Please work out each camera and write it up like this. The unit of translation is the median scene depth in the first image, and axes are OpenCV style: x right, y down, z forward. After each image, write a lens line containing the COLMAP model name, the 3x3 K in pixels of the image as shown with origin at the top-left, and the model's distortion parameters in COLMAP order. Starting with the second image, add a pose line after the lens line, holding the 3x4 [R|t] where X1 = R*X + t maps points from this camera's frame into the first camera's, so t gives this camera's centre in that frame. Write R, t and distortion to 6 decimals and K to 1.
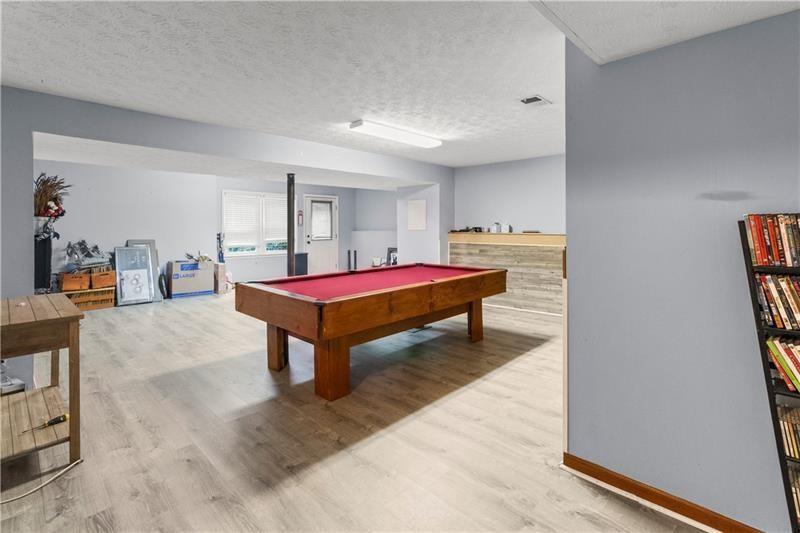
lens RADIAL K [[379.5, 0, 400.4], [0, 379.5, 230.8], [0, 0, 1]] dist [0.000655, 0.000155]
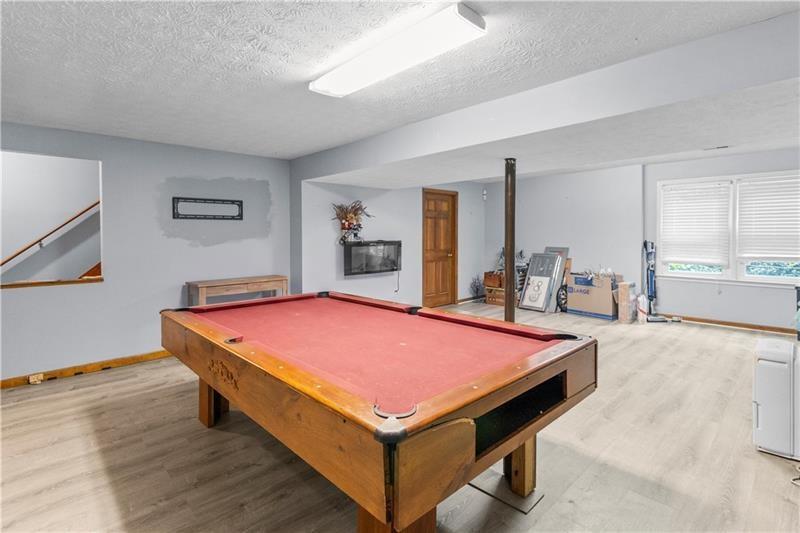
lens RADIAL K [[379.5, 0, 400.4], [0, 379.5, 230.8], [0, 0, 1]] dist [0.000655, 0.000155]
pose [[-0.020538, -0.006792, -0.999766, 0.652763], [-0.004479, 0.999968, -0.006701, -0.023379], [0.999779, 0.004340, -0.020568, 1.280039]]
